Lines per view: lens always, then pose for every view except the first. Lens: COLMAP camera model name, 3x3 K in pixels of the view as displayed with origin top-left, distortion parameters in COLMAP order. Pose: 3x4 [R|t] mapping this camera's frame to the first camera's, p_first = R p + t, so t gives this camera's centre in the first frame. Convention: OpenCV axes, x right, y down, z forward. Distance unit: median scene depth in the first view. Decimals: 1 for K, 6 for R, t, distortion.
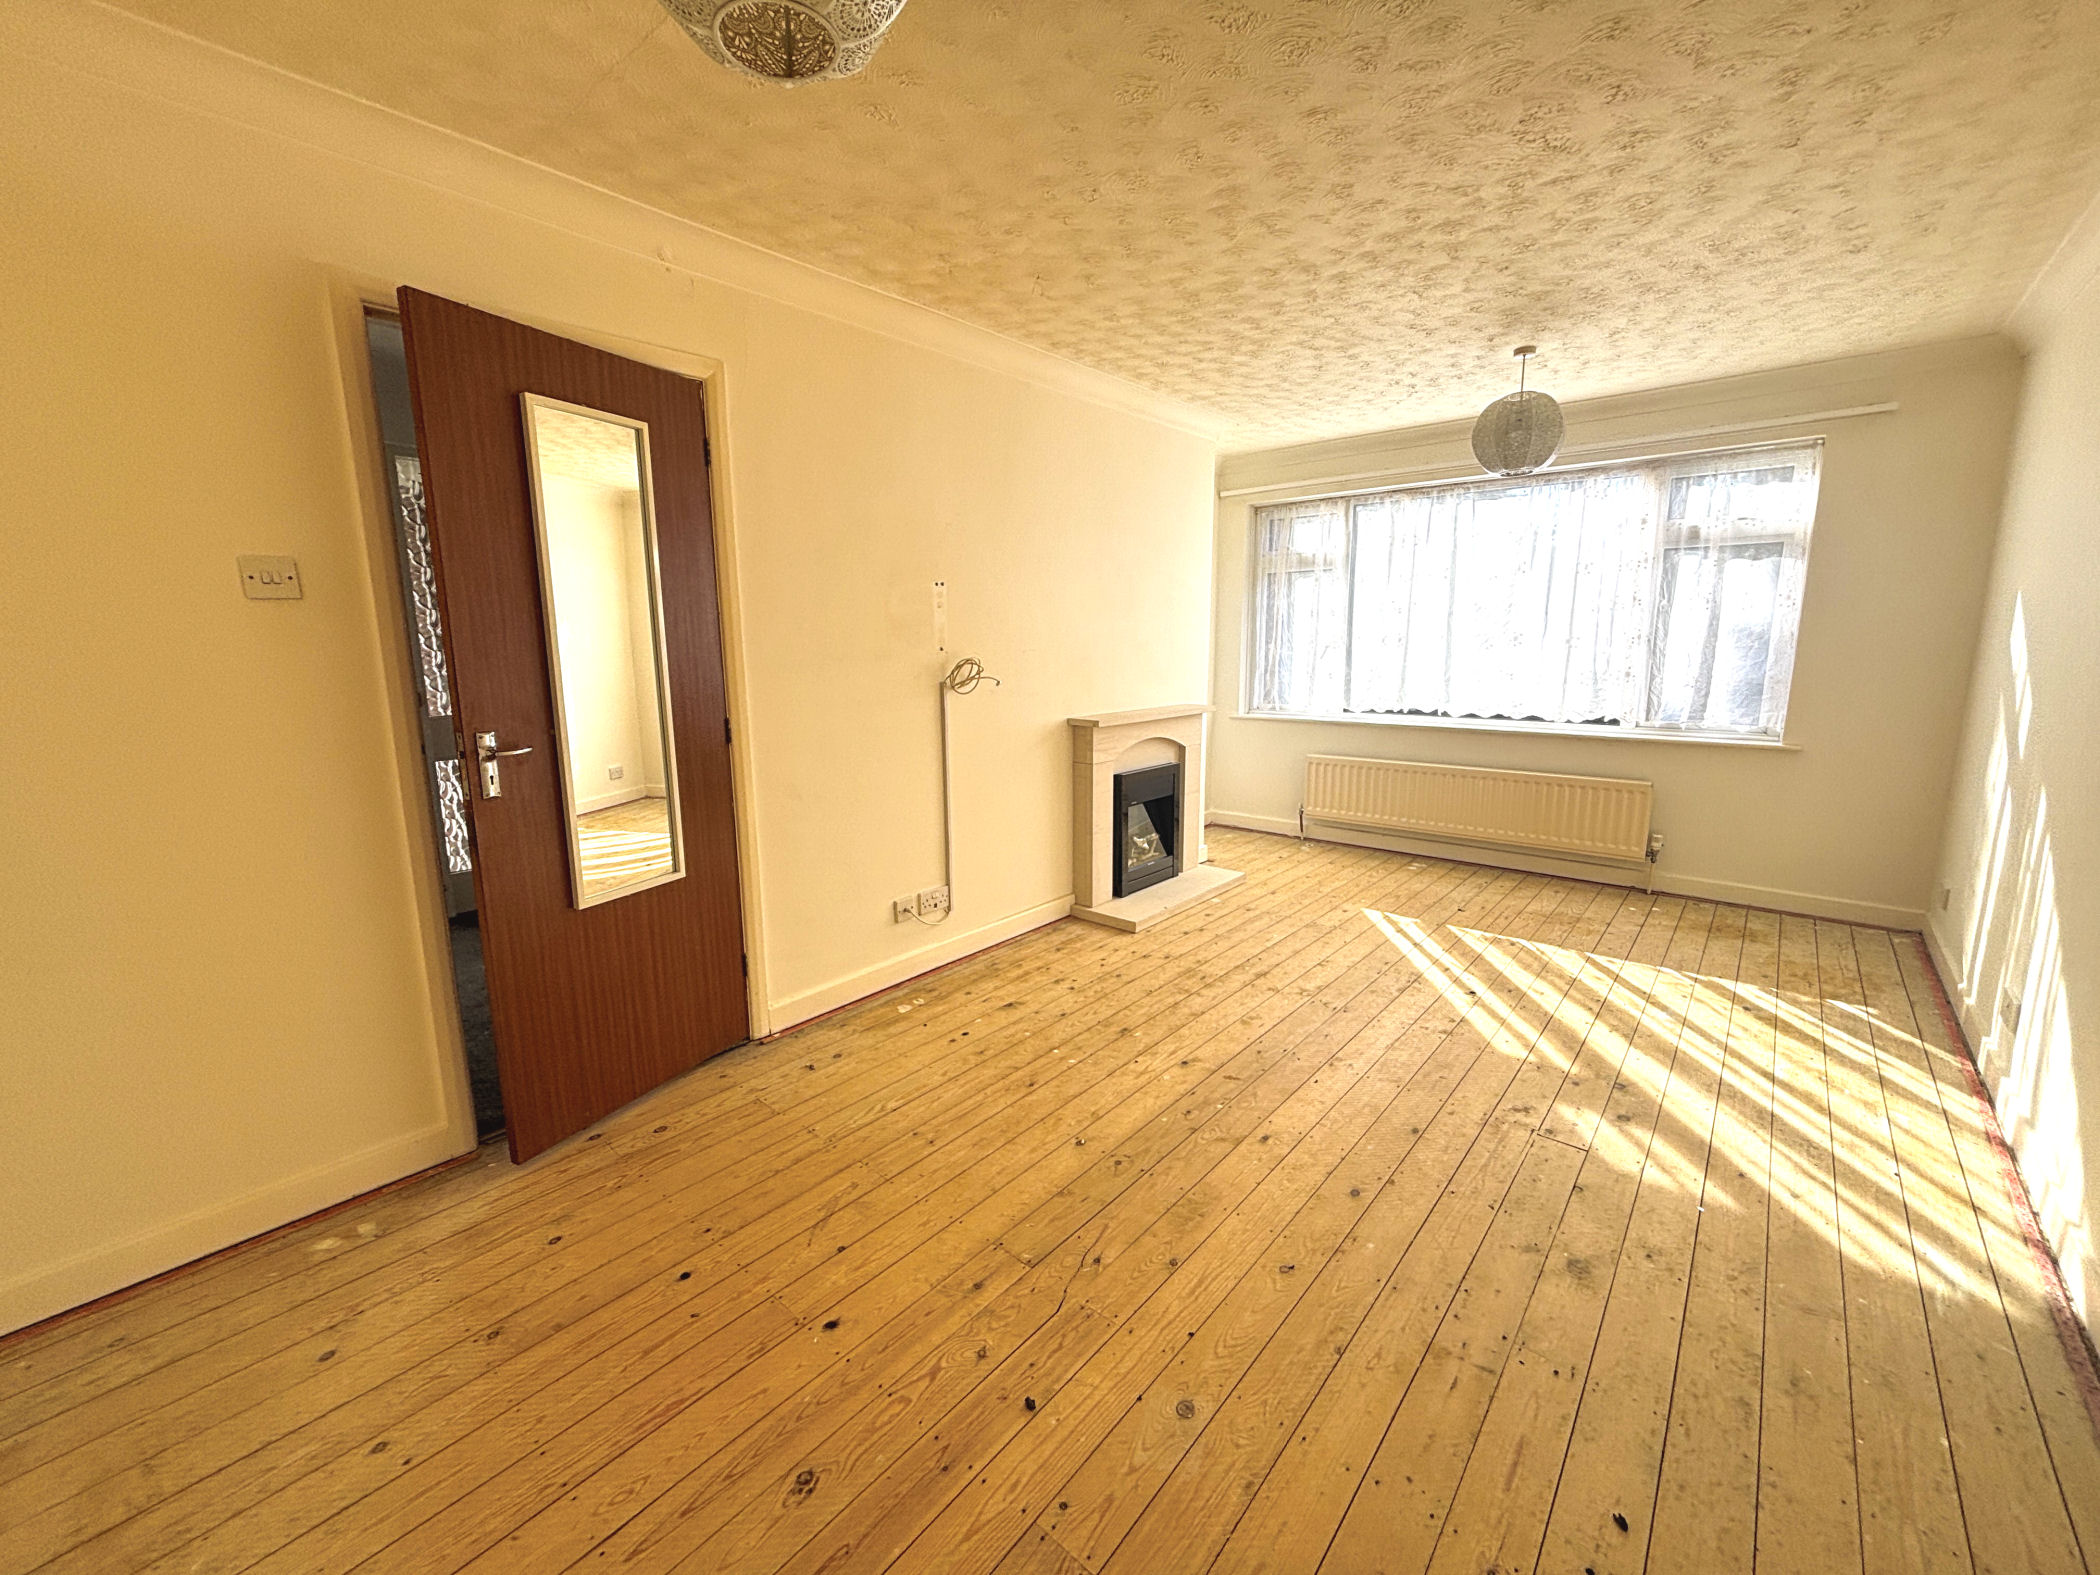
lens RADIAL K [[845.1, 0, 1052.3], [0, 845.1, 782.7], [0, 0, 1]] dist [0.000626, -0.000074]
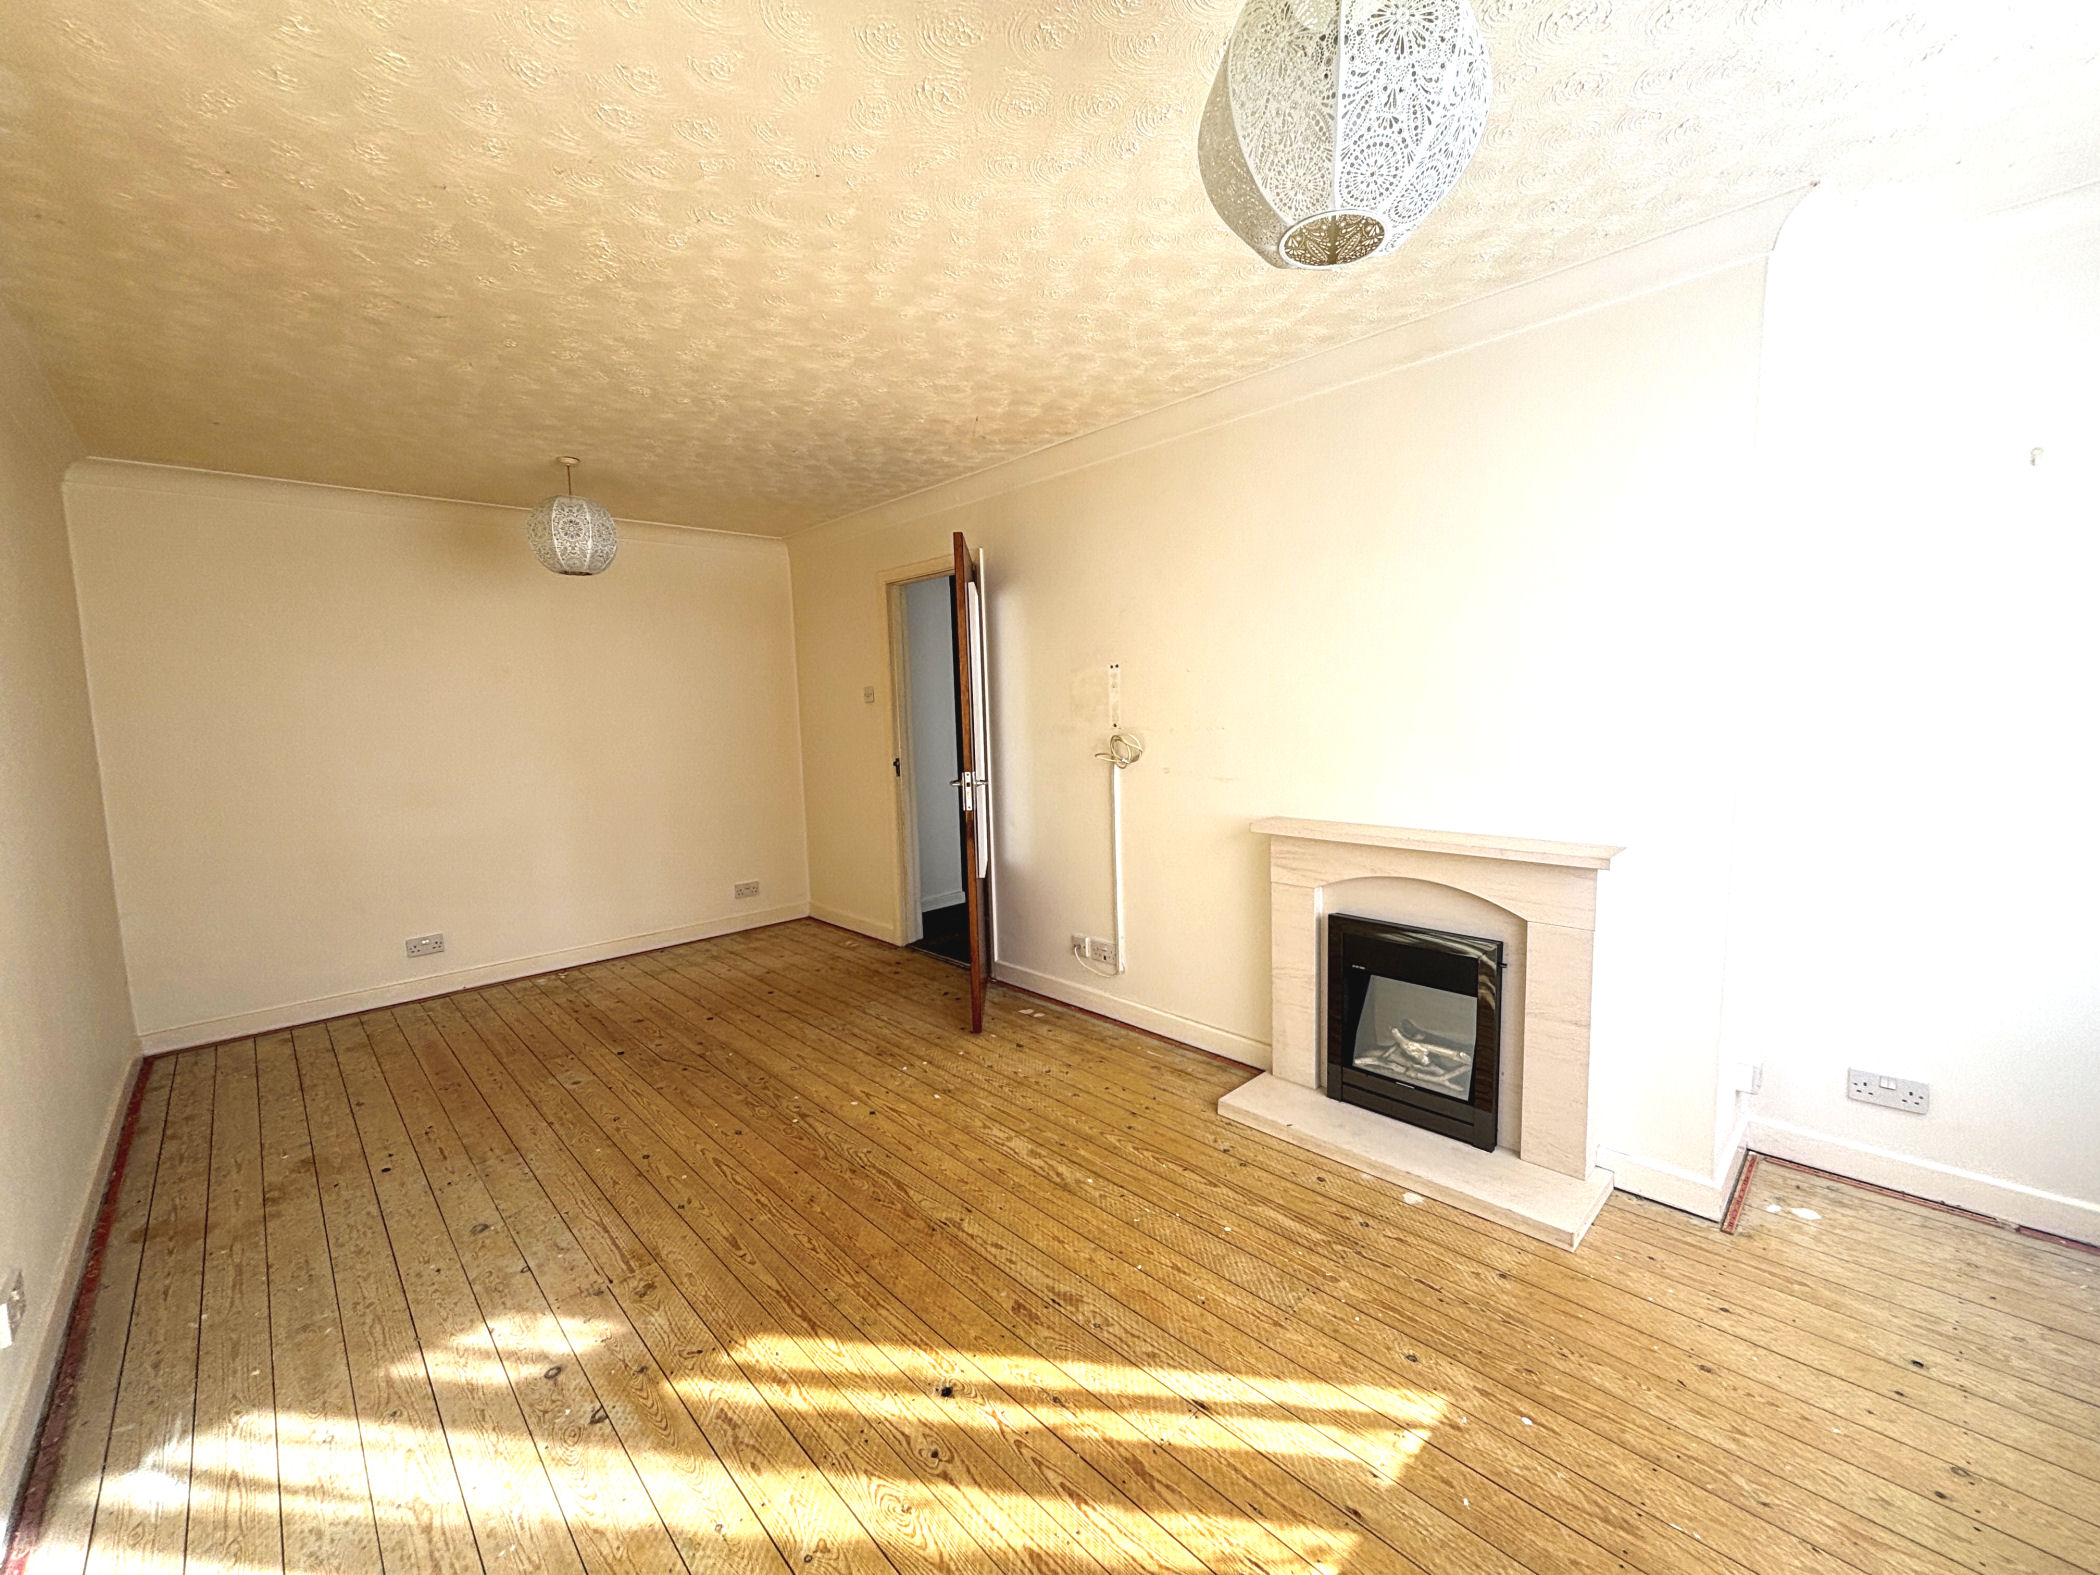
lens RADIAL K [[845.1, 0, 1051.7], [0, 845.1, 788.3], [0, 0, 1]] dist [0.000626, -0.000074]
pose [[-0.090135, 0.112518, -0.989553, 0.945172], [-0.142411, 0.981931, 0.124623, -0.200891], [0.985695, 0.152156, -0.072482, 1.004467]]
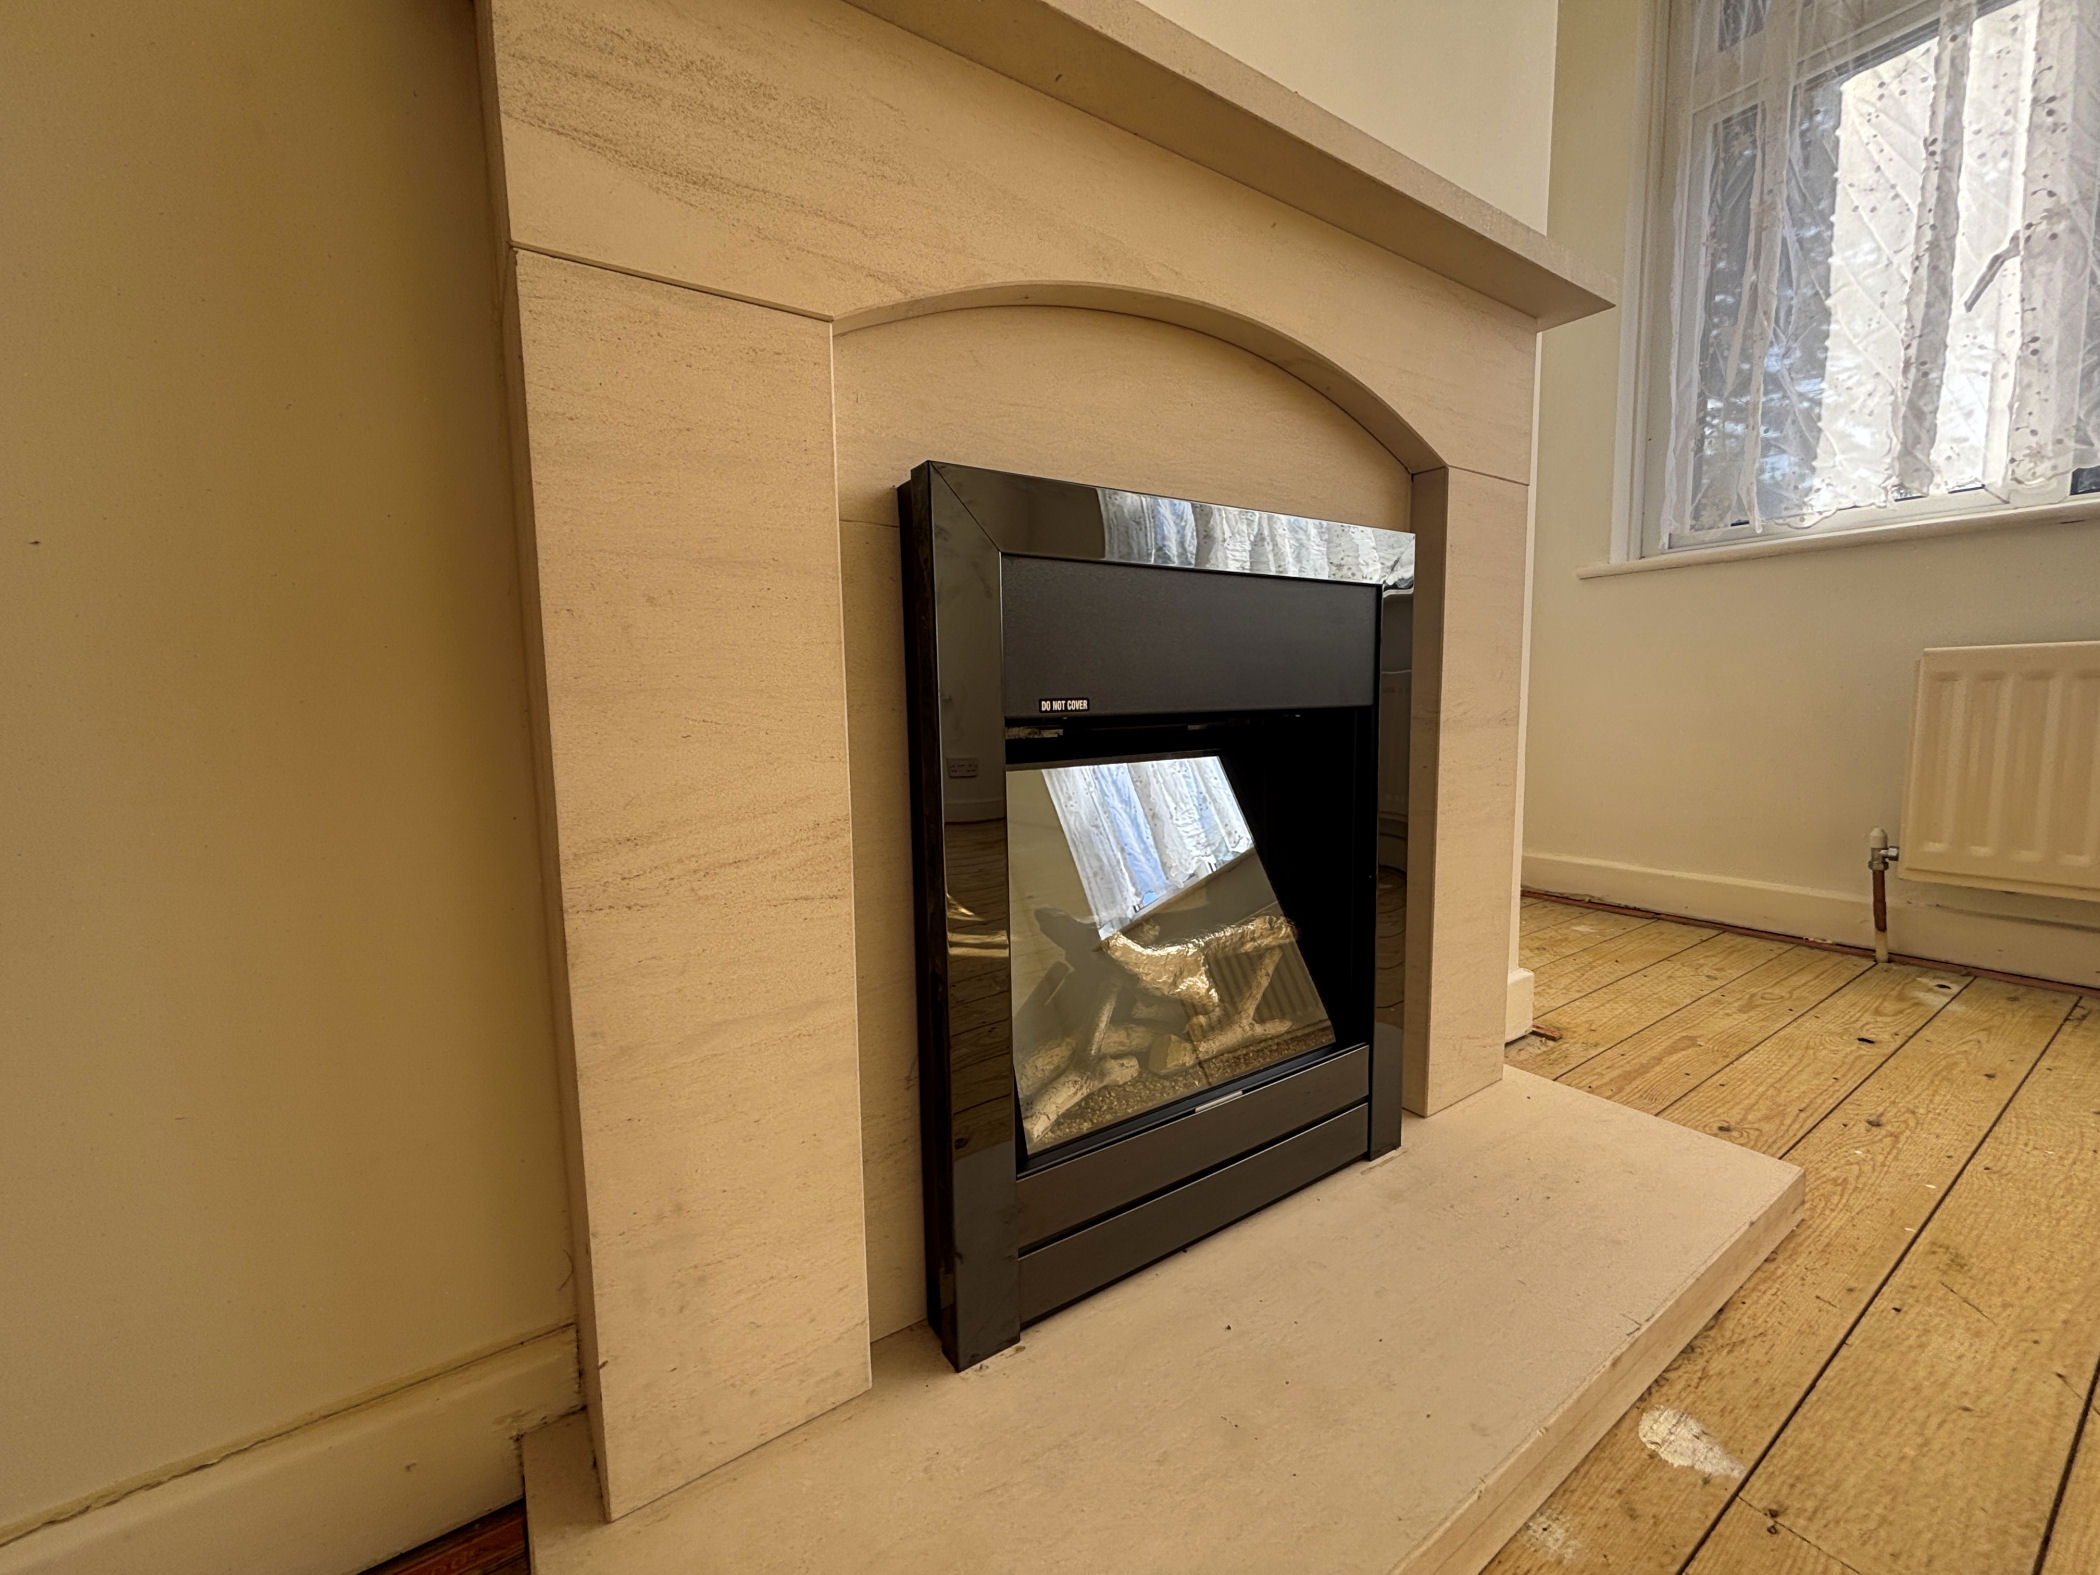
lens RADIAL K [[845.1, 0, 1052.6], [0, 845.1, 786.0], [0, 0, 1]] dist [0.000626, -0.000074]
pose [[0.965449, 0.022097, -0.259654, 0.166966], [-0.036453, 0.998053, -0.050603, 0.057043], [0.258030, 0.058320, 0.964375, 1.087060]]
